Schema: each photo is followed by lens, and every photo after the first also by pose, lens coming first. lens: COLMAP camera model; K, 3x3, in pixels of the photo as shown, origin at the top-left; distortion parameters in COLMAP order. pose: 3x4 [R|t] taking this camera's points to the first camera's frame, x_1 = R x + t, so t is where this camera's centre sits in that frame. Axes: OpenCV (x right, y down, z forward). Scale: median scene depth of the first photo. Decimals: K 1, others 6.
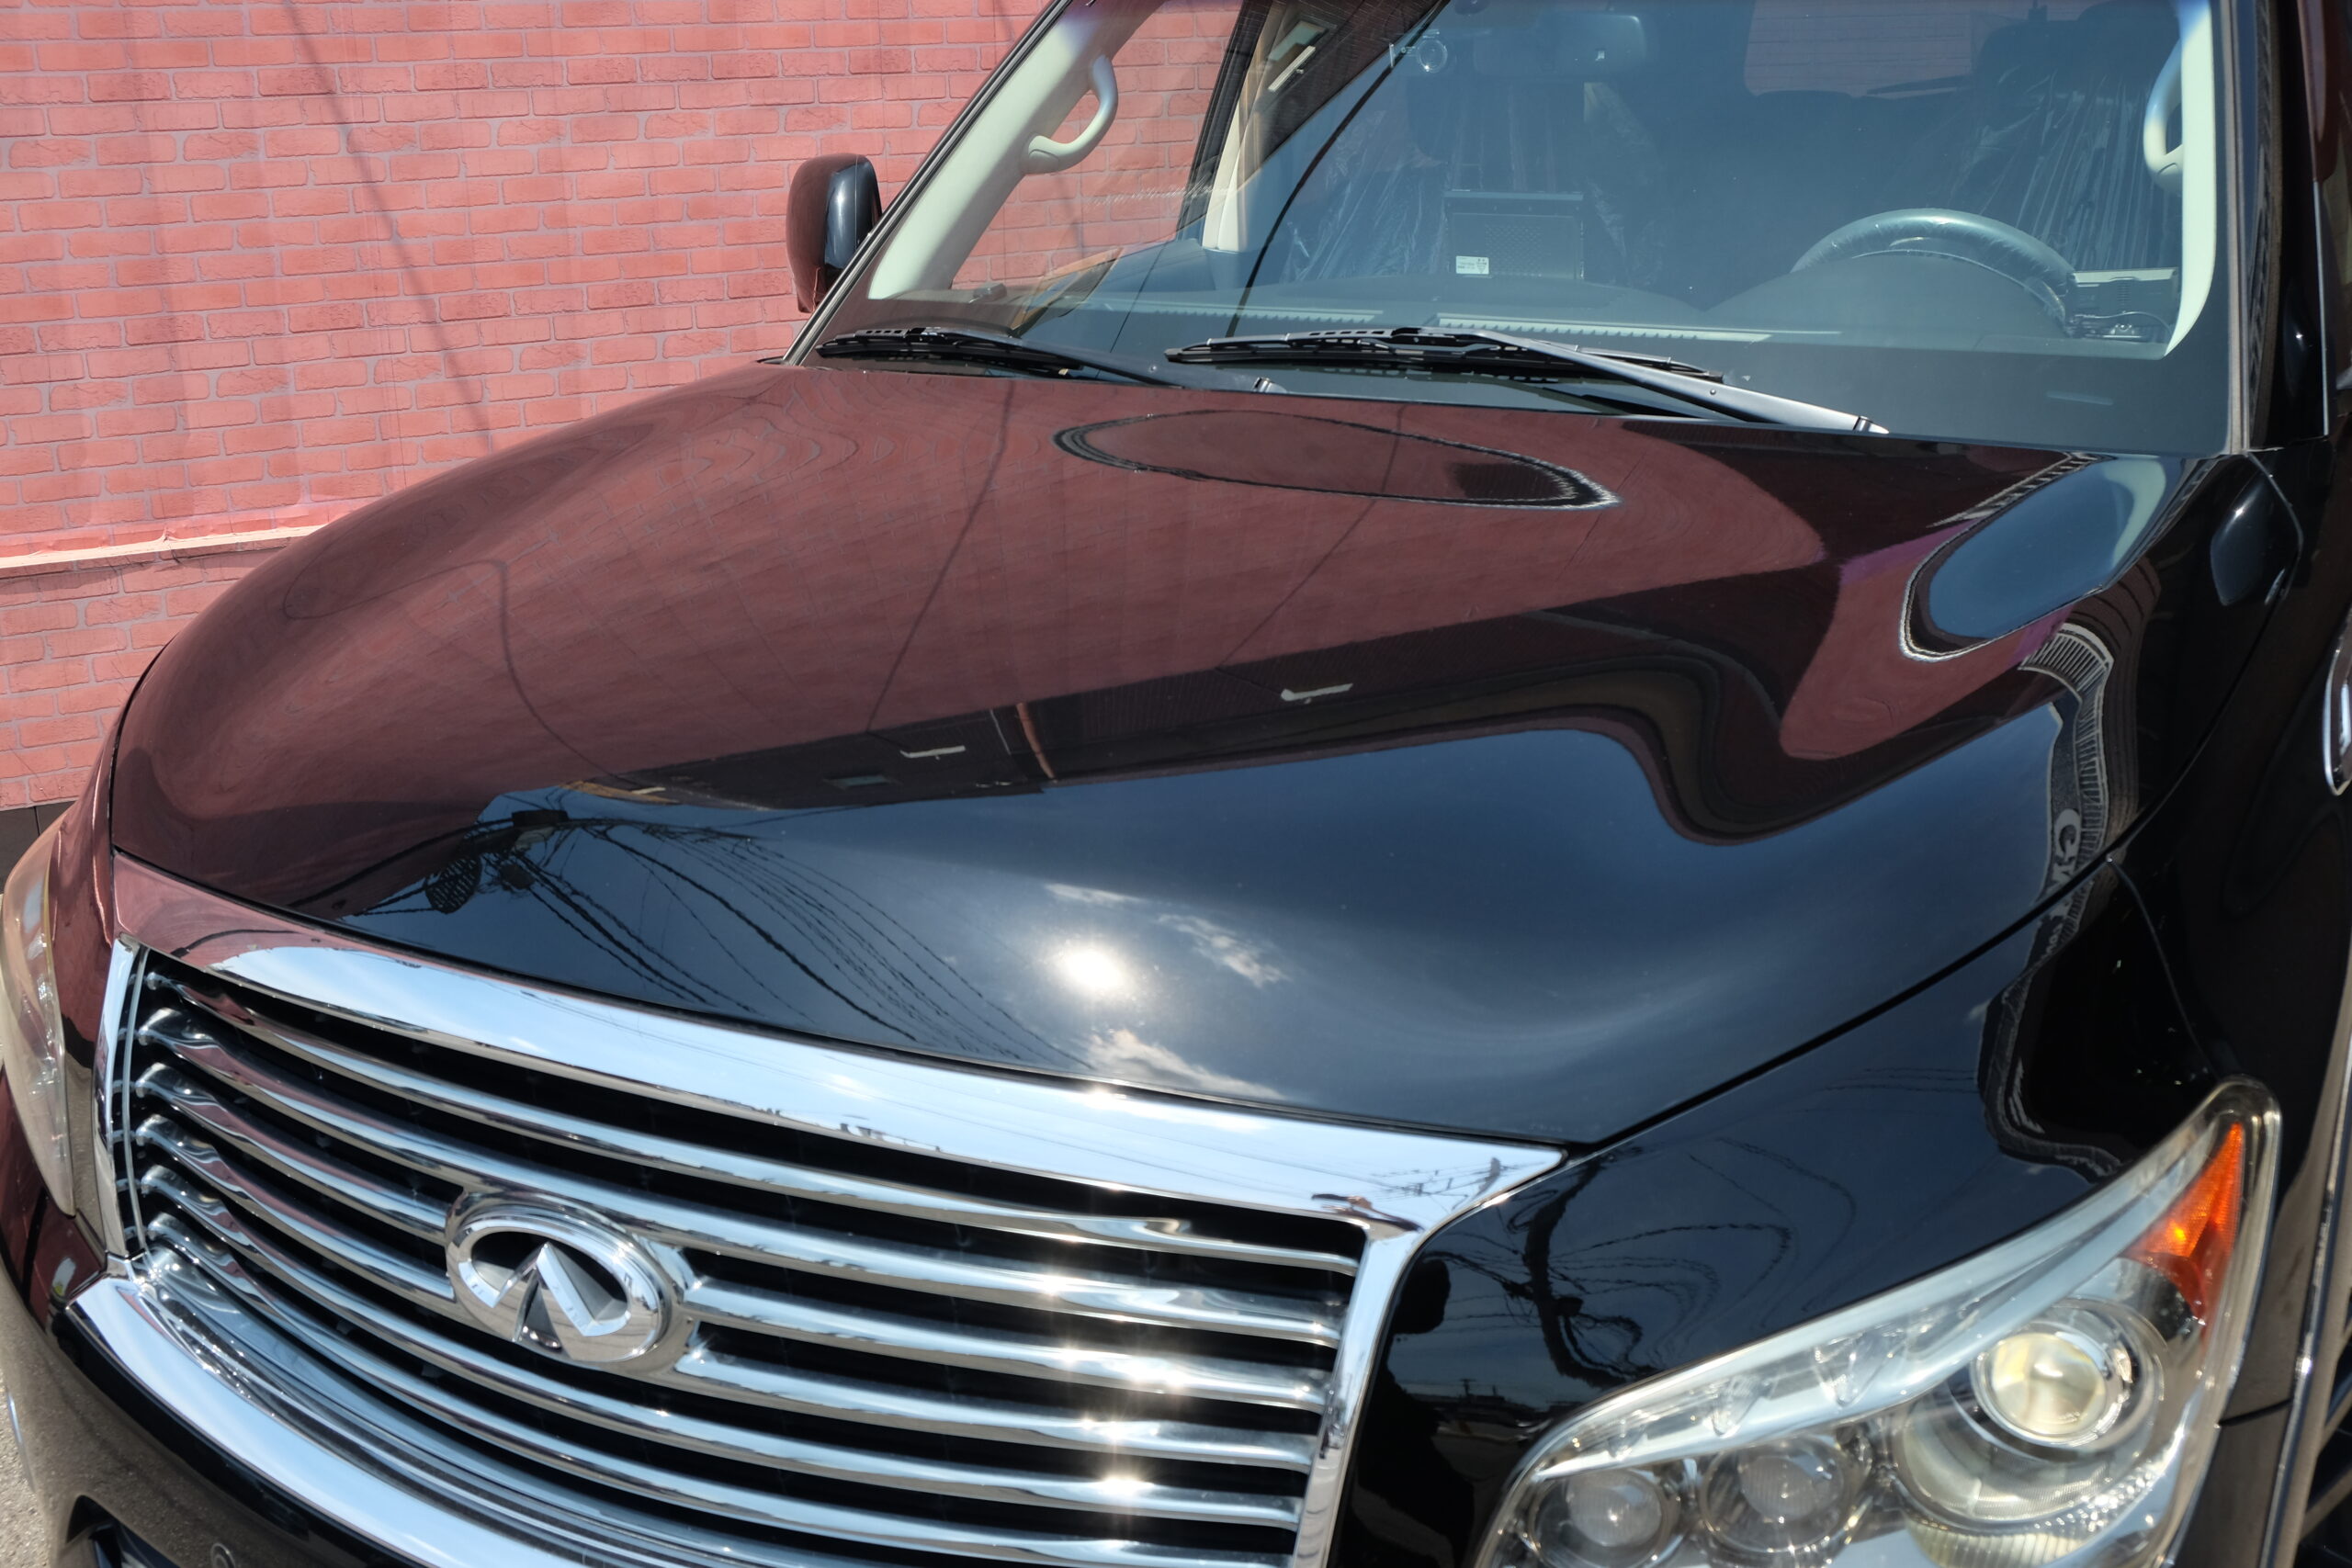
lens RADIAL K [[2439.8, 0, 1176.0], [0, 2439.8, 784.0], [0, 0, 1]] dist [-0.067640, 0.130454]
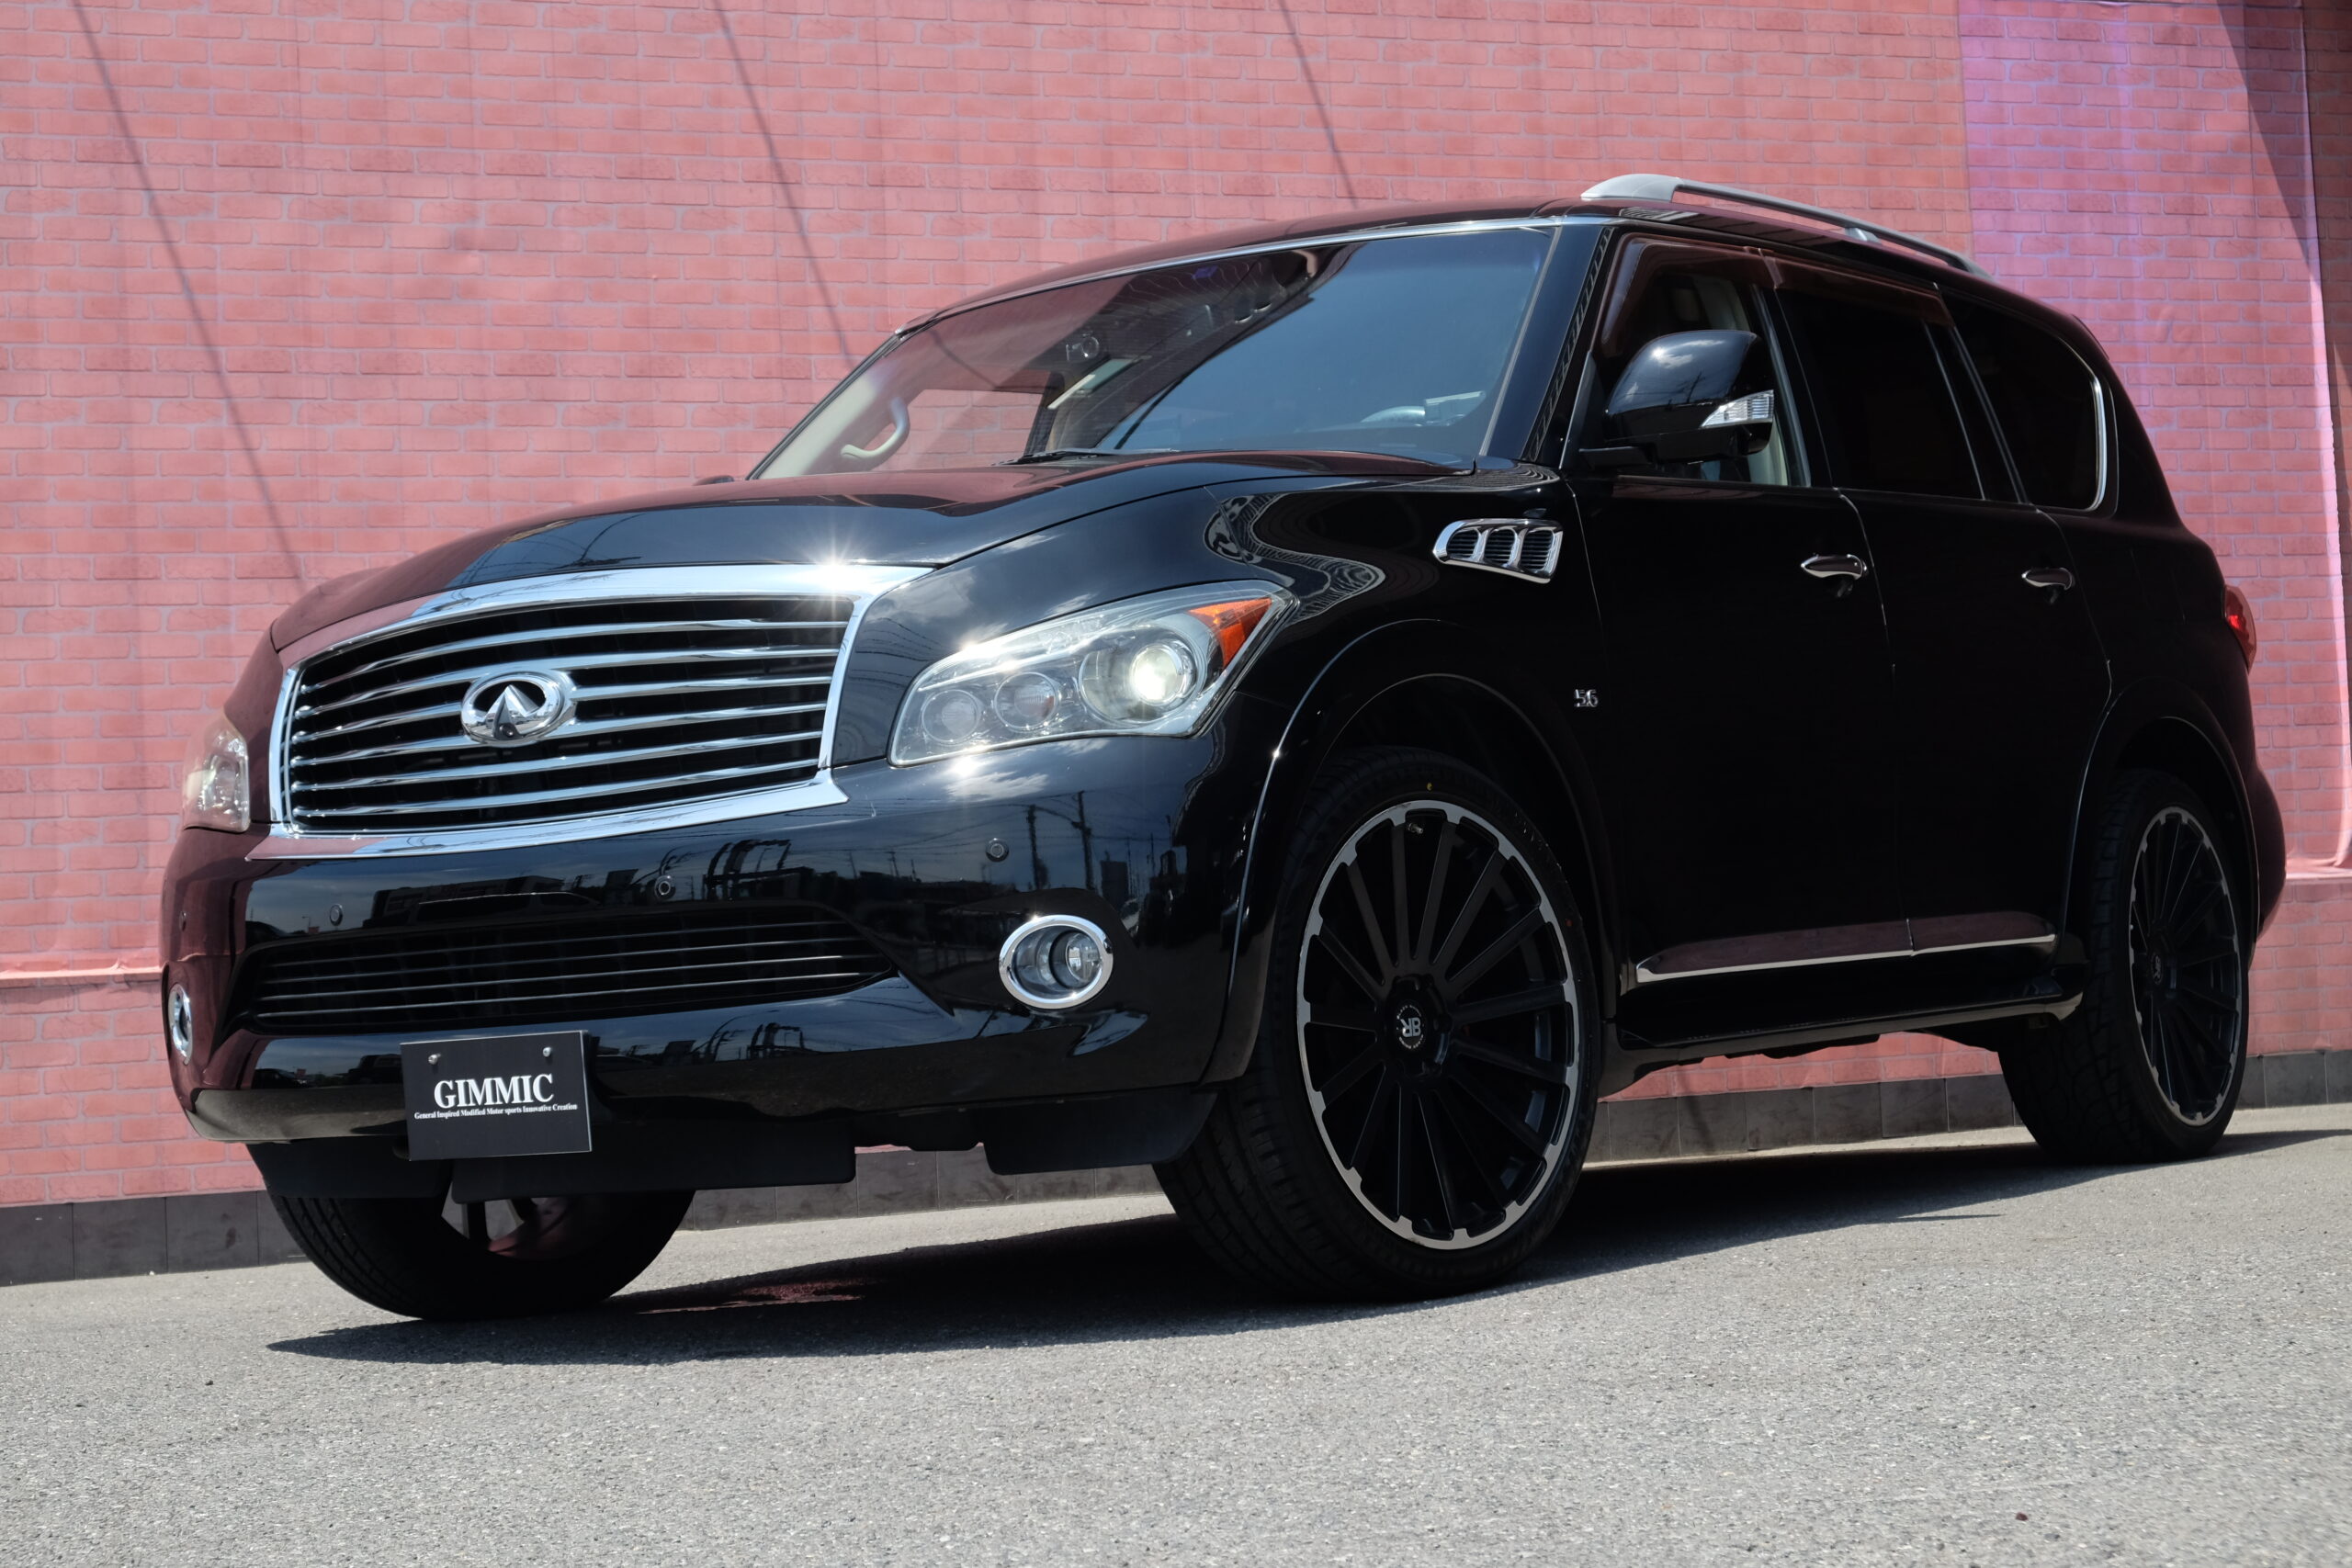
lens RADIAL K [[4445.2, 0, 1176.0], [0, 4445.2, 784.0], [0, 0, 1]] dist [0.059098, 0.164969]
pose [[0.996712, -0.039796, -0.070586, 0.203183], [0.011617, 0.932272, -0.361571, 0.563926], [0.080194, 0.359562, 0.929669, -0.869045]]
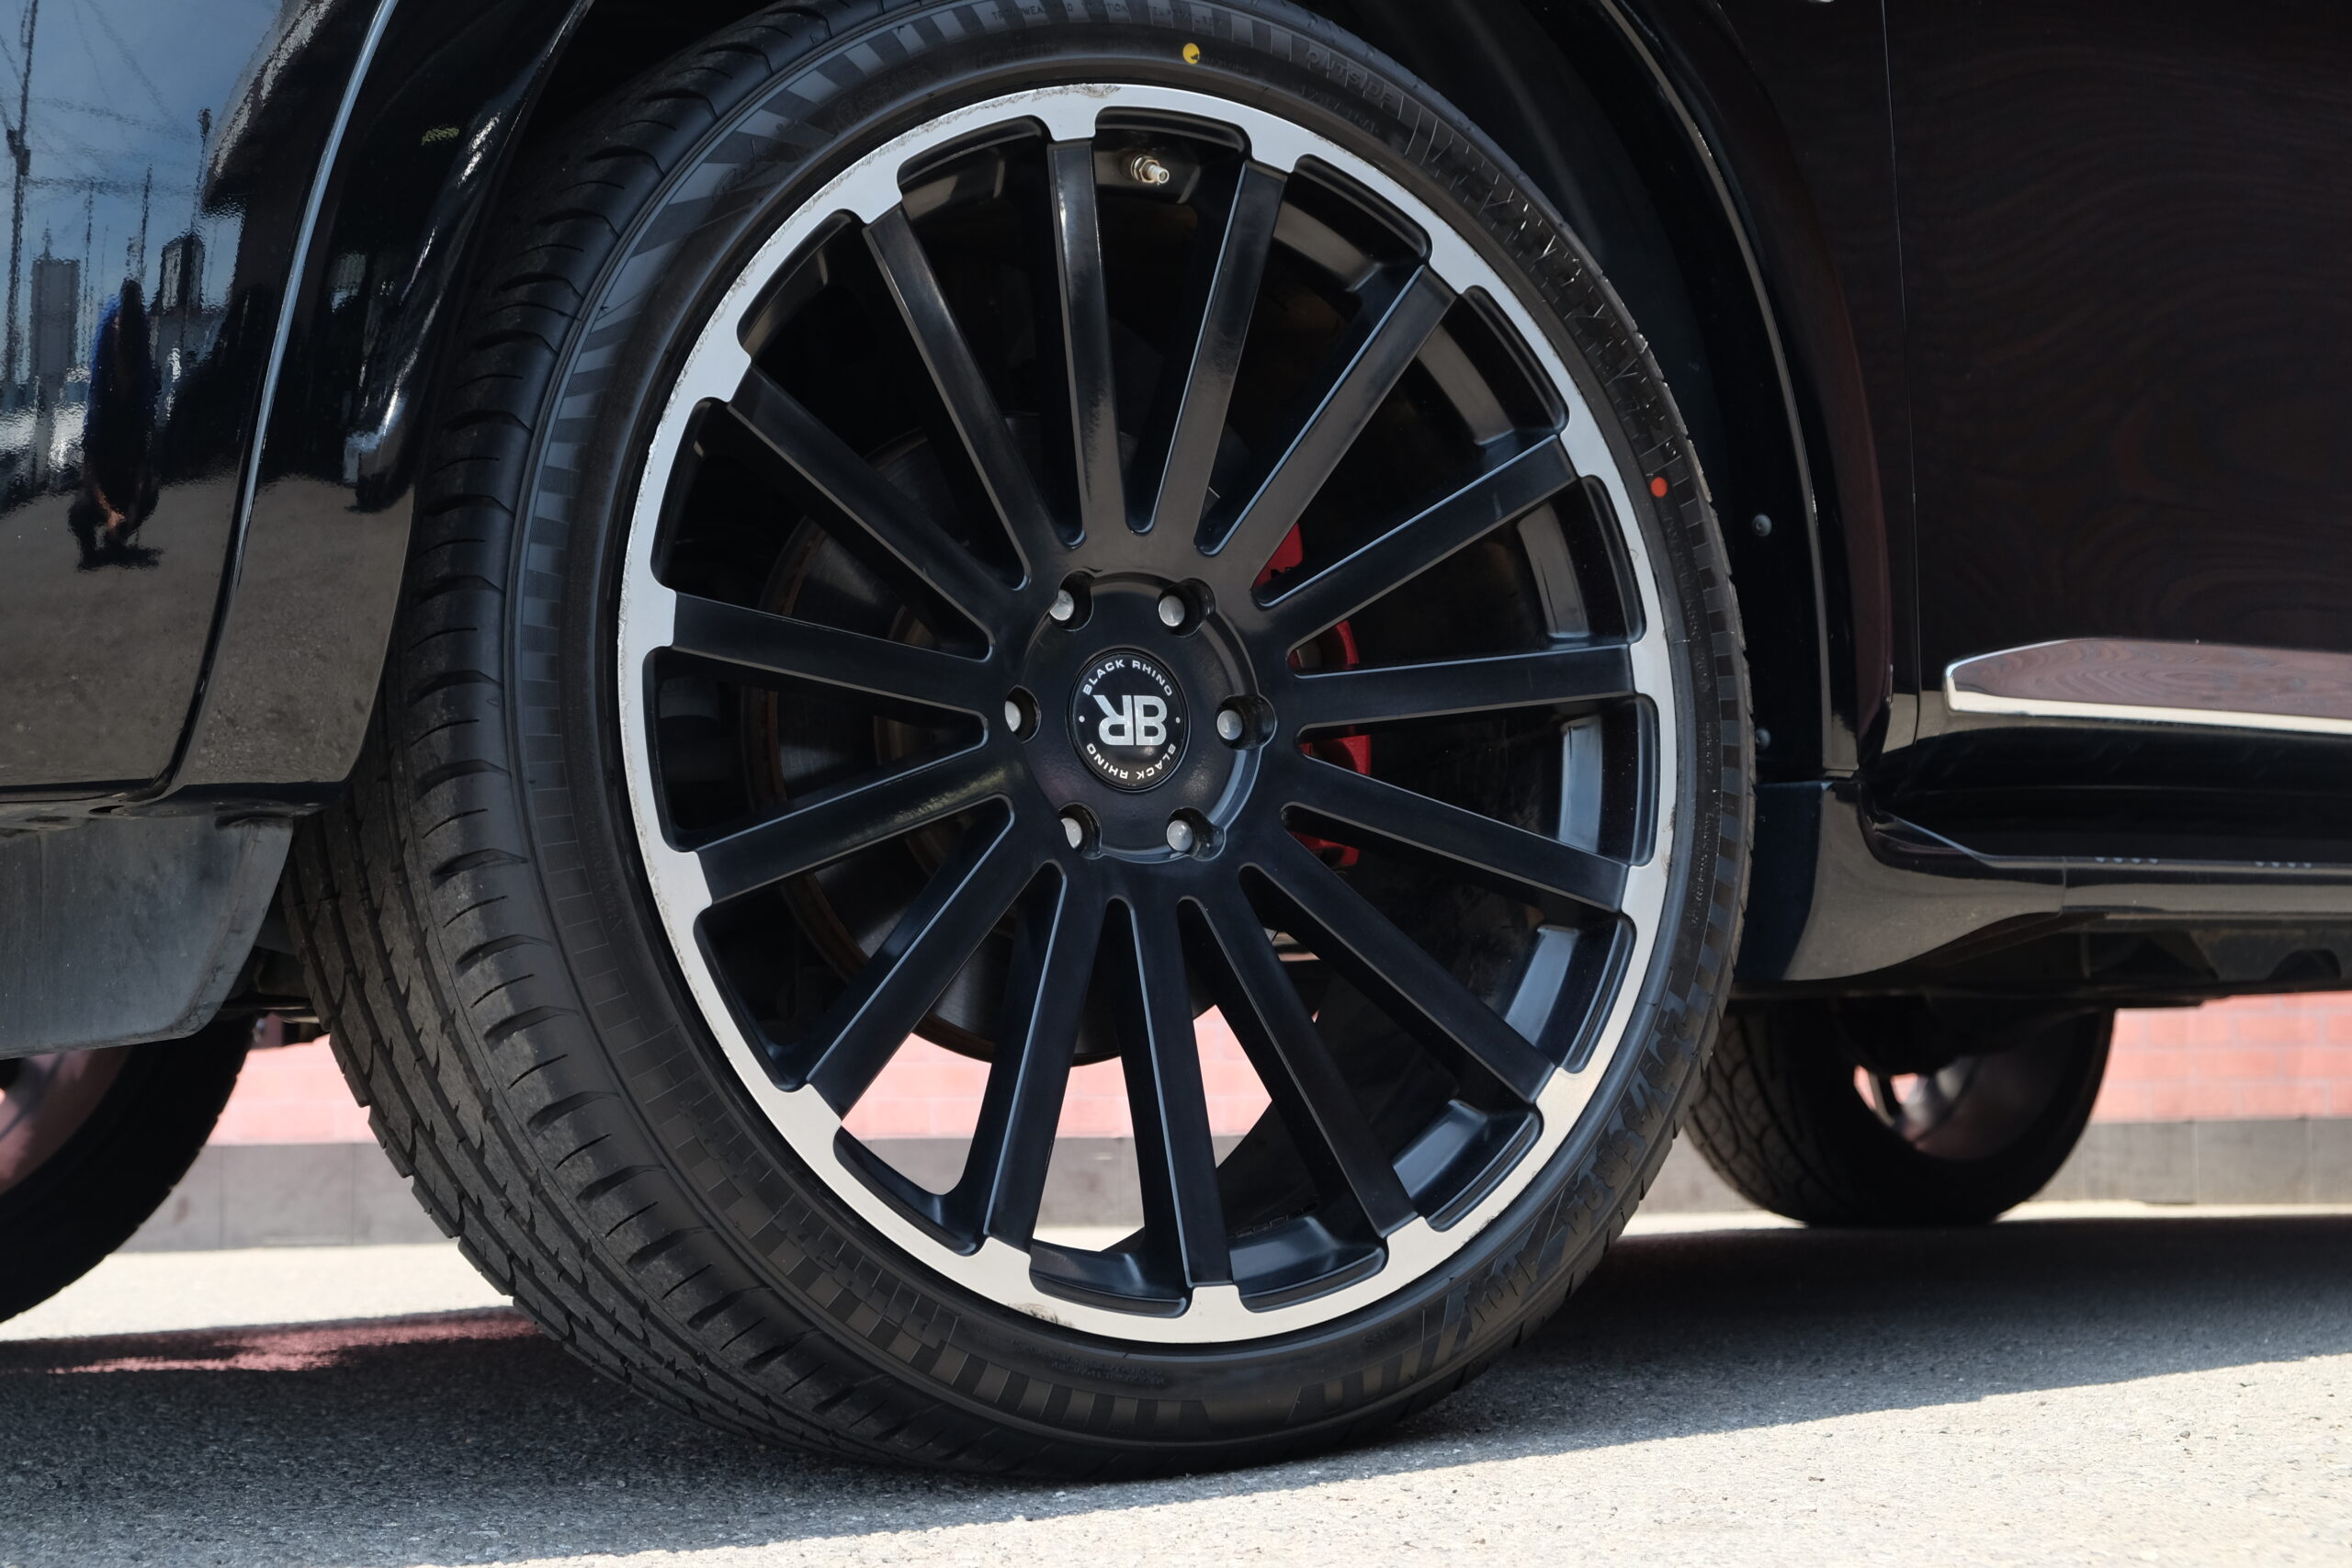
lens RADIAL K [[3813.9, 0, 1176.0], [0, 3813.9, 784.0], [0, 0, 1]] dist [0.036730, 0.028358]
pose [[0.946653, -0.020463, -0.321604, 0.315388], [-0.106468, 0.922081, -0.372063, 0.308081], [0.304159, 0.386455, 0.870712, 0.054865]]
